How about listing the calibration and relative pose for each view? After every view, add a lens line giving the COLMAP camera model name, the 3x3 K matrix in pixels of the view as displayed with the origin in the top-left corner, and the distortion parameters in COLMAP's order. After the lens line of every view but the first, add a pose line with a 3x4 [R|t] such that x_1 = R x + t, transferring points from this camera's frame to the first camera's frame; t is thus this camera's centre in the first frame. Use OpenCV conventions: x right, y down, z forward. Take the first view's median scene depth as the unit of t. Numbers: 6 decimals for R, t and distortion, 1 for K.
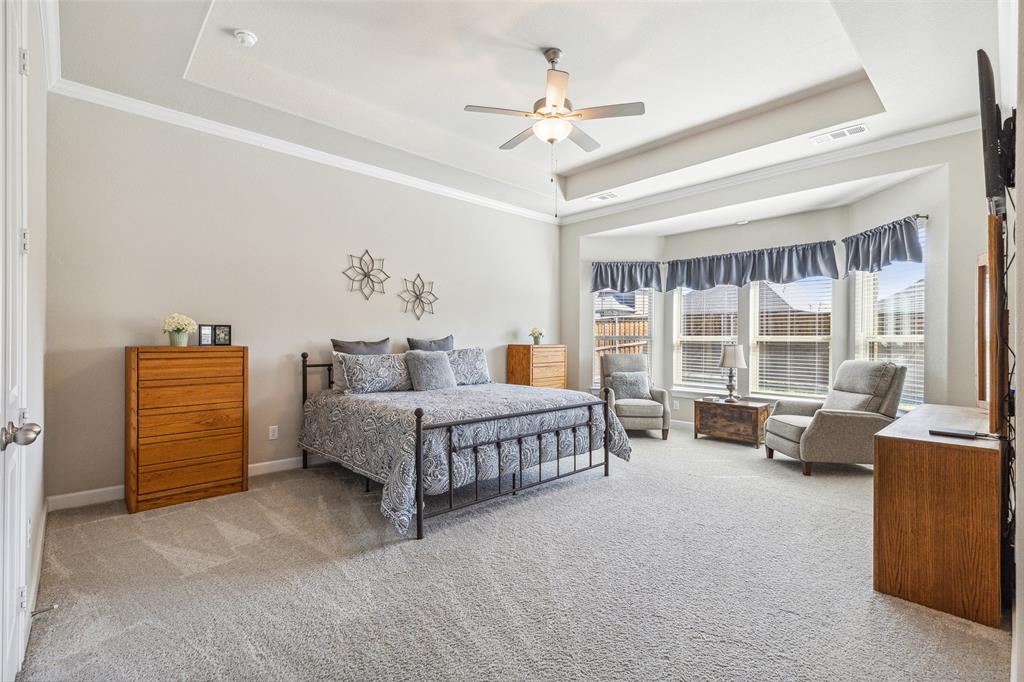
lens RADIAL K [[463.7, 0, 511.9], [0, 463.7, 341.5], [0, 0, 1]] dist [0.010615, -0.000697]
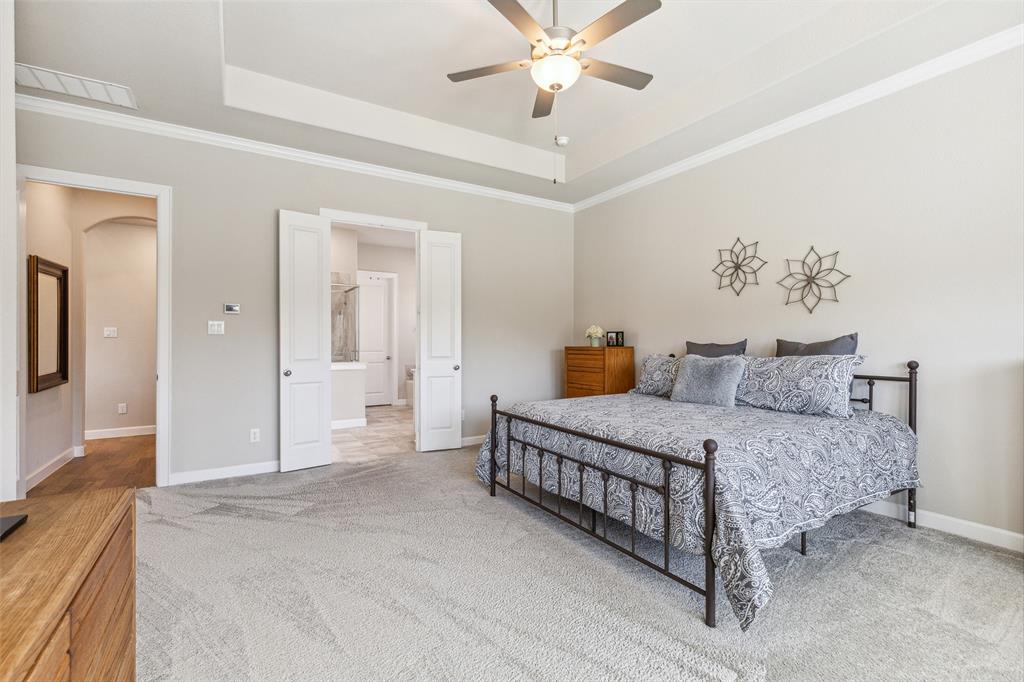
lens RADIAL K [[463.7, 0, 513.6], [0, 463.7, 341.1], [0, 0, 1]] dist [0.010615, -0.000697]
pose [[-0.207328, -0.005000, -0.978259, 0.796487], [-0.003052, 0.999985, -0.004464, -0.000623], [0.978267, 0.002060, -0.207341, 0.999329]]
